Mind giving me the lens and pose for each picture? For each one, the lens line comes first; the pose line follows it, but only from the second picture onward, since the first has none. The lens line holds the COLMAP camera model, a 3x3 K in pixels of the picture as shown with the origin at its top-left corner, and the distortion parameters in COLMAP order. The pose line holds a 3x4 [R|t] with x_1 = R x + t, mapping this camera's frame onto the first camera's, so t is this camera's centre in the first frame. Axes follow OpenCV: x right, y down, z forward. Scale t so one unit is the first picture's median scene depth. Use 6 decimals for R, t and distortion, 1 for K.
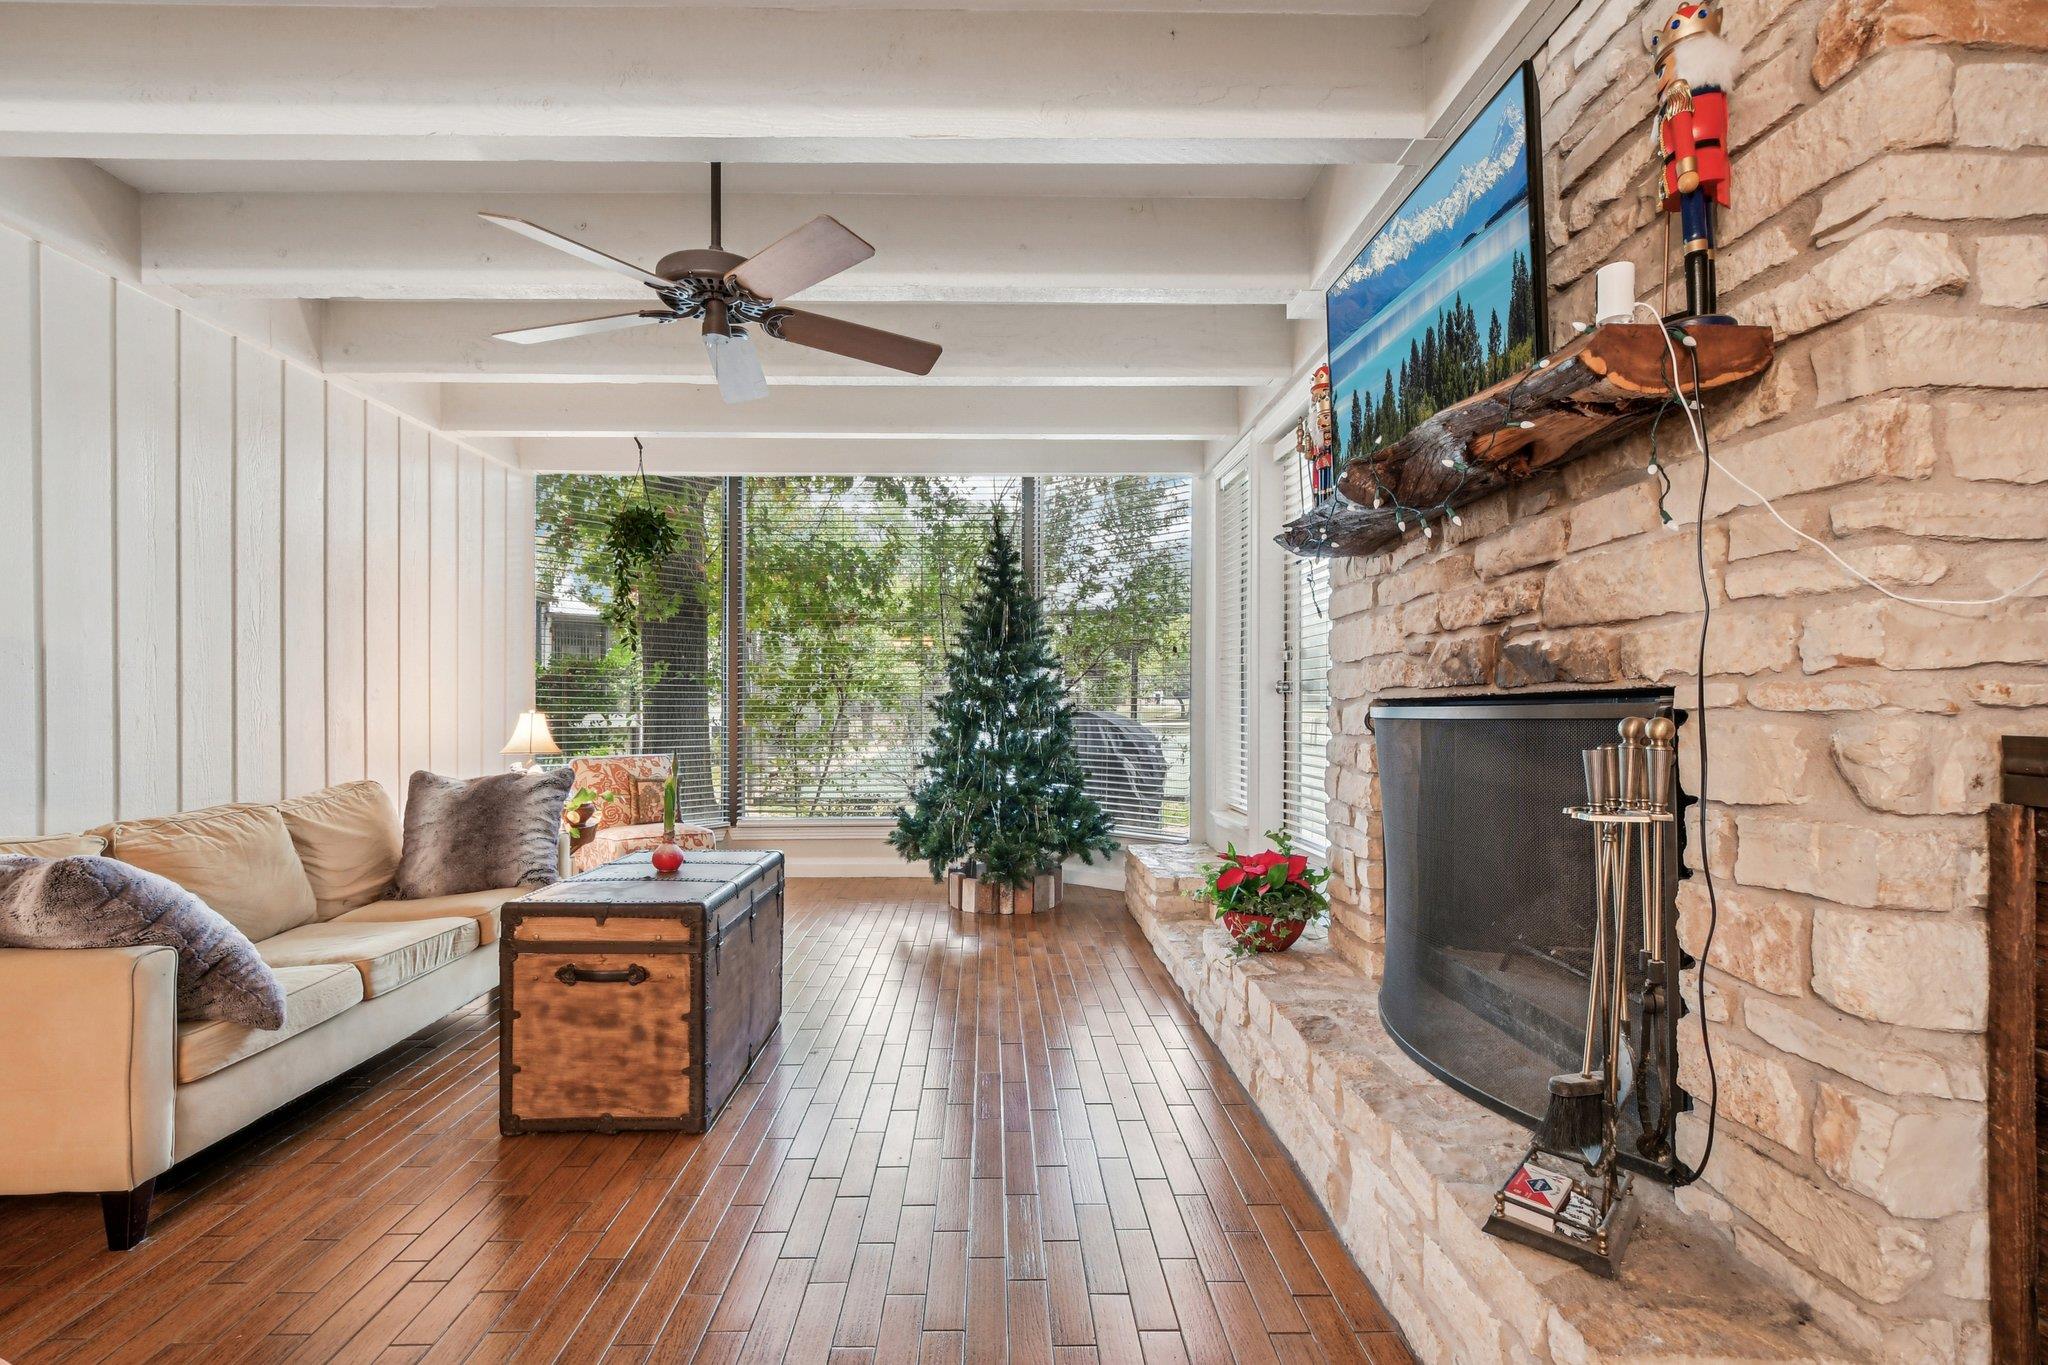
lens RADIAL K [[897.4, 0, 1010.3], [0, 897.4, 698.6], [0, 0, 1]] dist [0.010584, -0.001676]
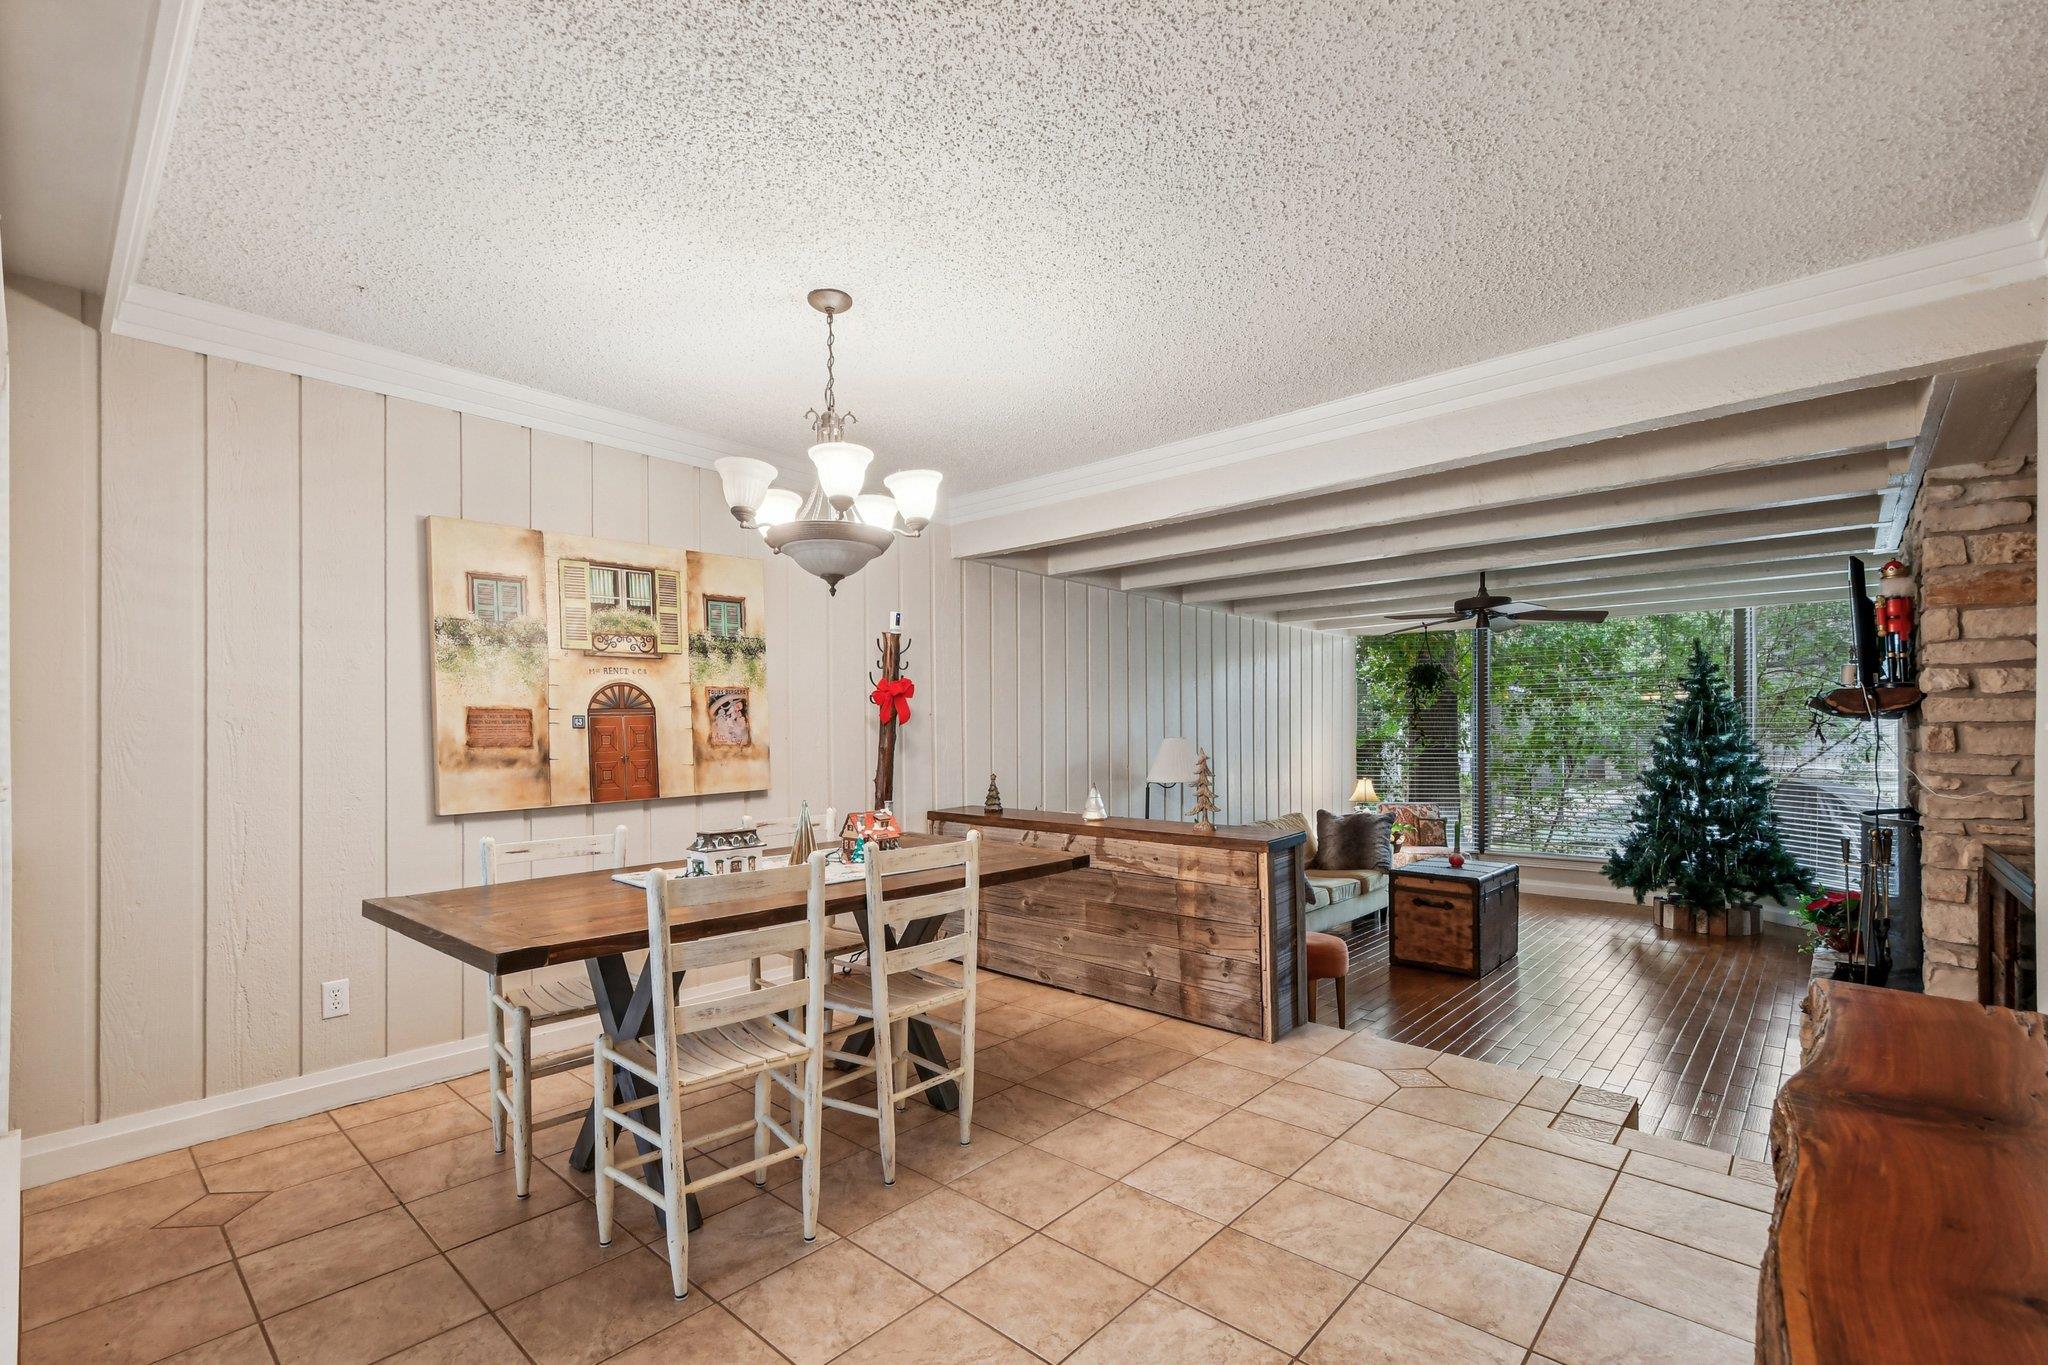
lens RADIAL K [[897.4, 0, 1016.7], [0, 897.4, 735.4], [0, 0, 1]] dist [0.010584, -0.001676]
pose [[0.723769, -0.002724, -0.690036, 0.392932], [0.007273, 0.999967, 0.003681, -0.154909], [0.690003, -0.007683, 0.723765, -1.475771]]
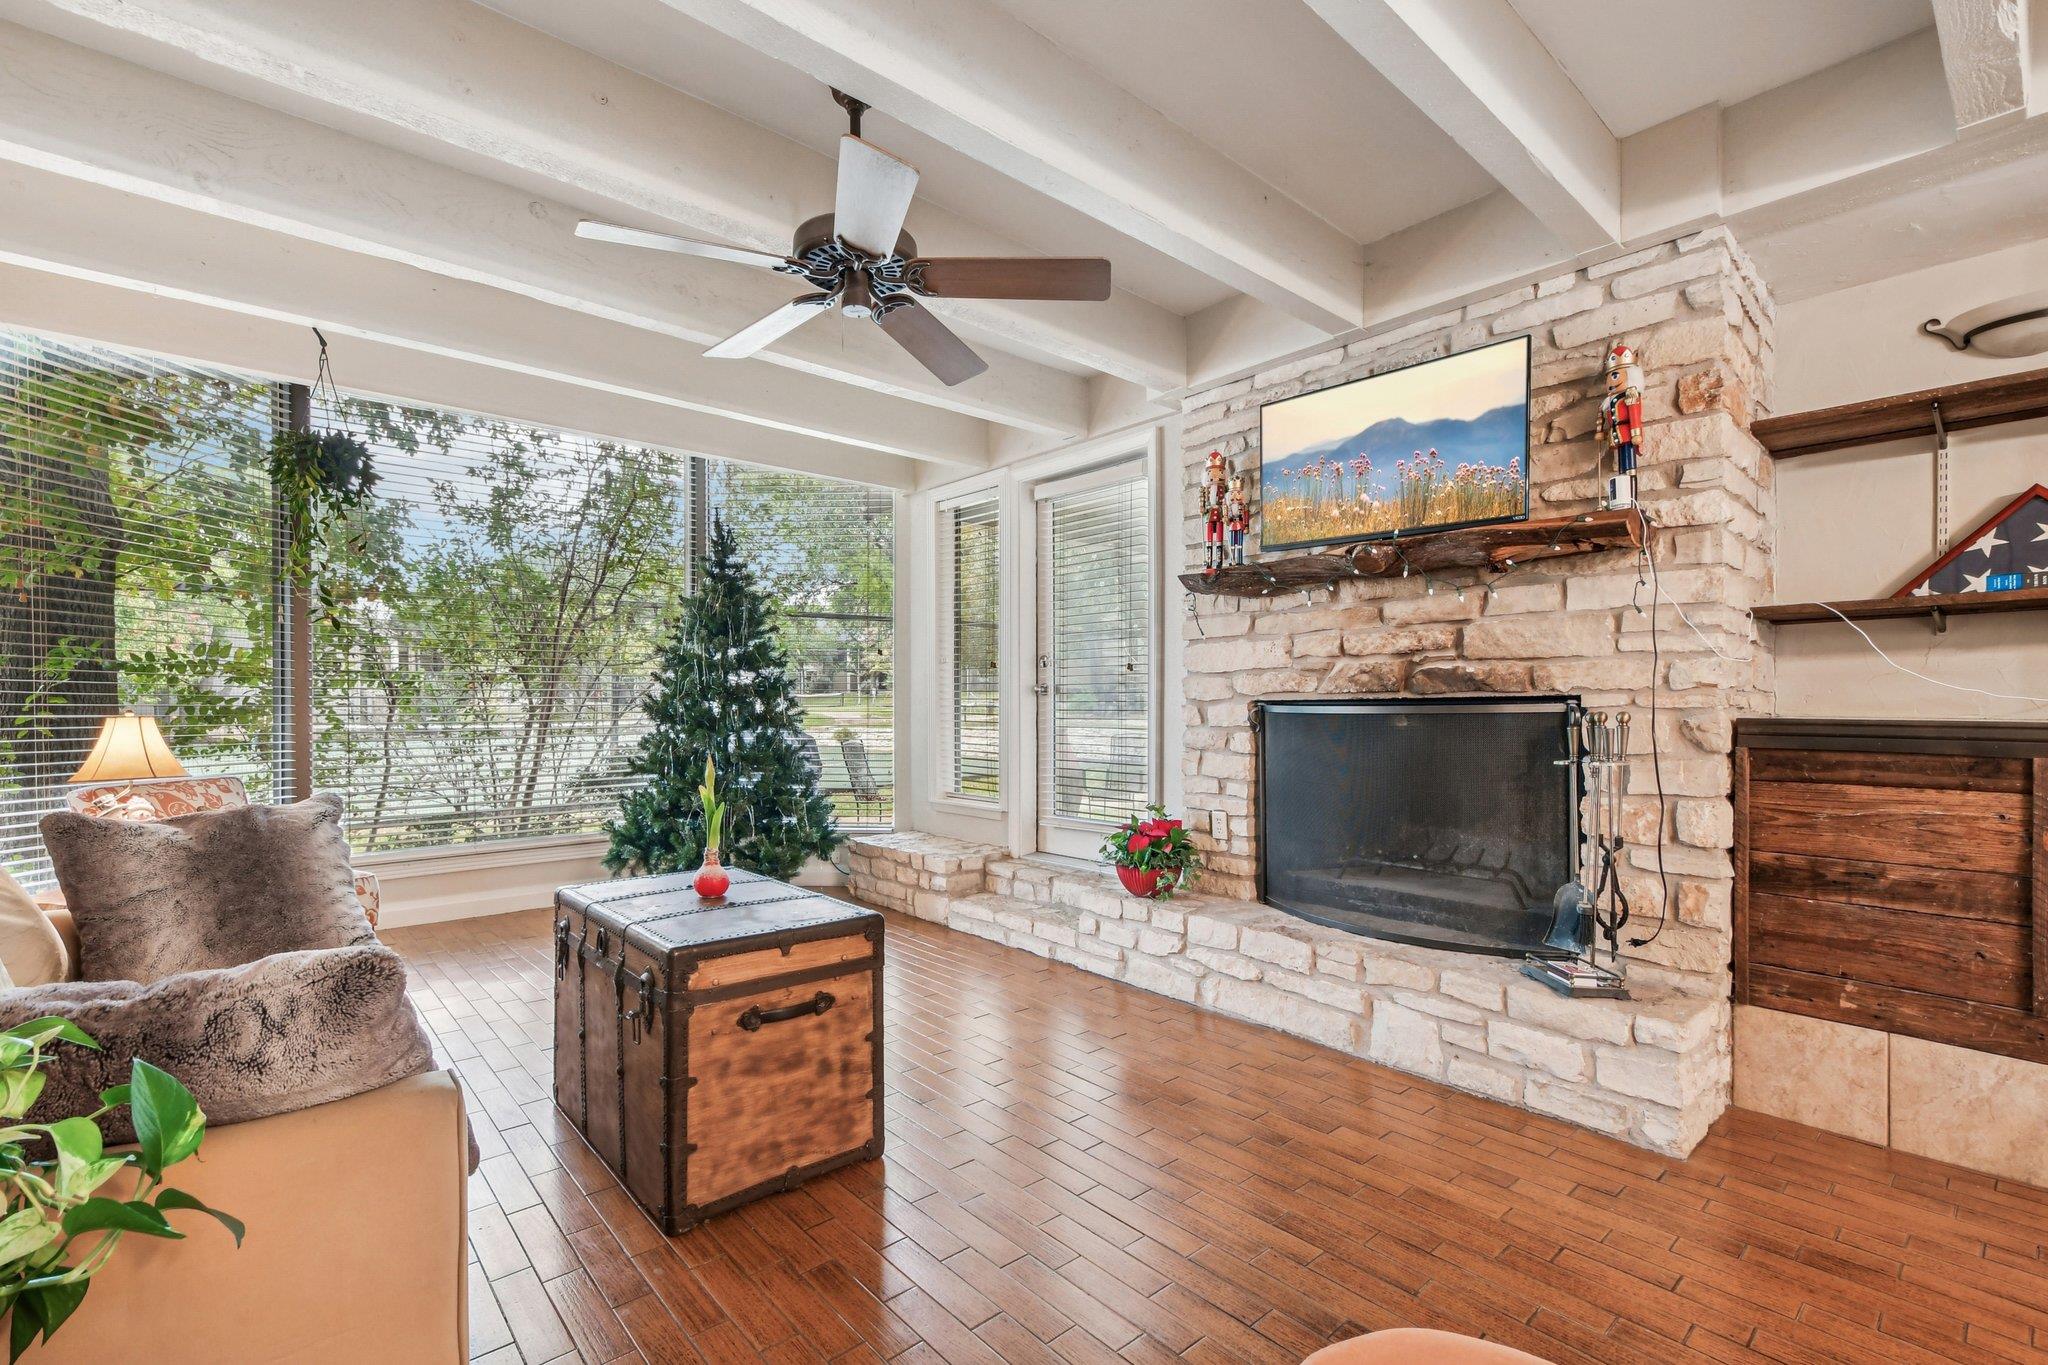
lens RADIAL K [[897.4, 0, 992.3], [0, 897.4, 705.9], [0, 0, 1]] dist [0.010584, -0.001676]
pose [[0.772568, -0.000313, 0.634932, -0.856310], [-0.005377, 0.999961, 0.007035, 0.001572], [-0.634909, -0.008848, 0.772536, 0.197597]]
